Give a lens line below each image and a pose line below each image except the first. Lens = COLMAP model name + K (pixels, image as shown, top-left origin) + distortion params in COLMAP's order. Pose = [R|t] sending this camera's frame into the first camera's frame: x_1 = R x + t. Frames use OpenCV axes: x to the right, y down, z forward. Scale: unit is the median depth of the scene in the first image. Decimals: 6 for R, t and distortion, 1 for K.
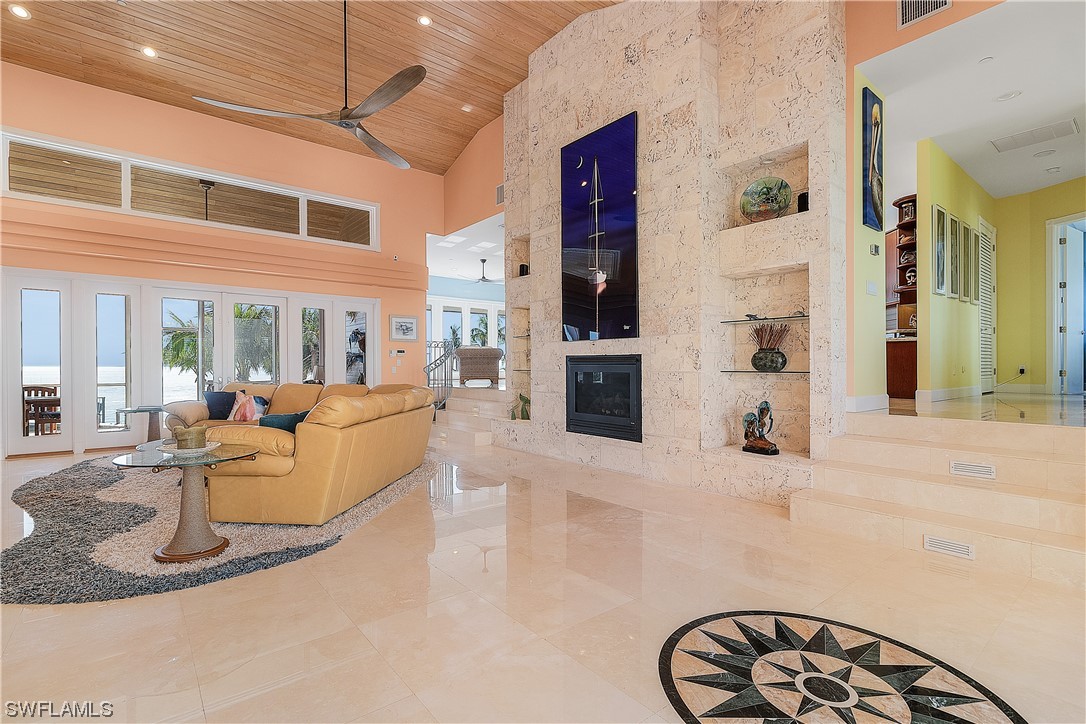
lens RADIAL K [[506.9, 0, 539.6], [0, 506.9, 368.8], [0, 0, 1]] dist [0.002620, 0.000811]
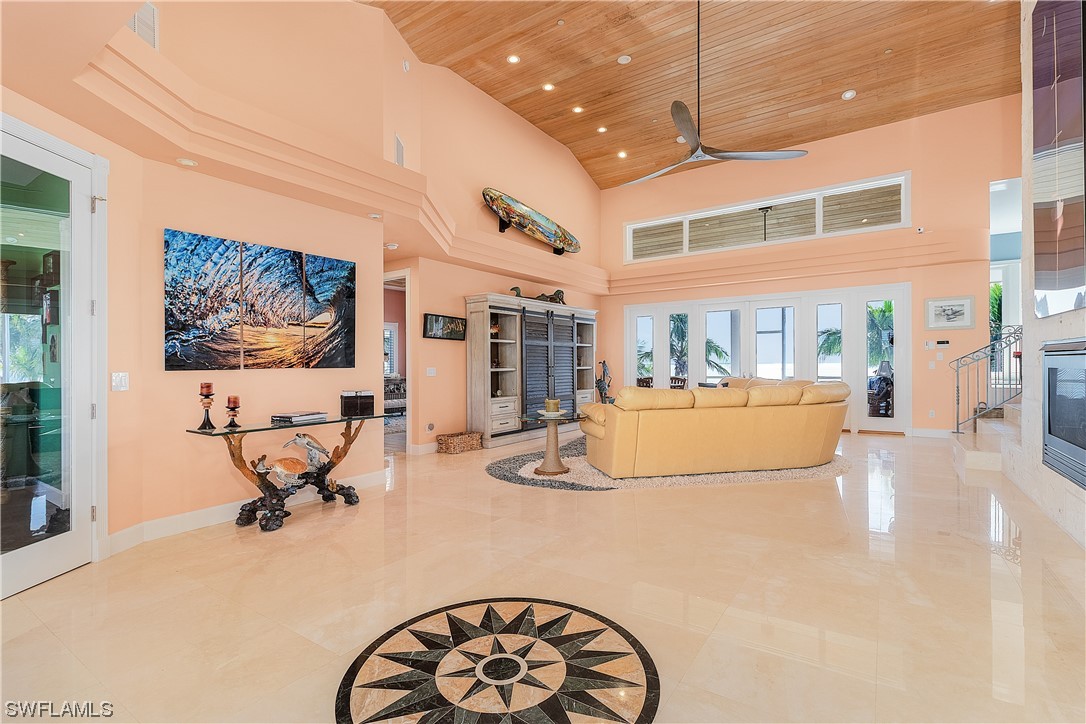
lens RADIAL K [[506.9, 0, 538.5], [0, 506.9, 363.6], [0, 0, 1]] dist [0.002620, 0.000811]
pose [[0.287586, -0.006402, -0.957733, 0.474826], [0.003842, 0.999977, -0.005531, 0.001990], [0.957747, -0.002089, 0.287604, 0.230470]]
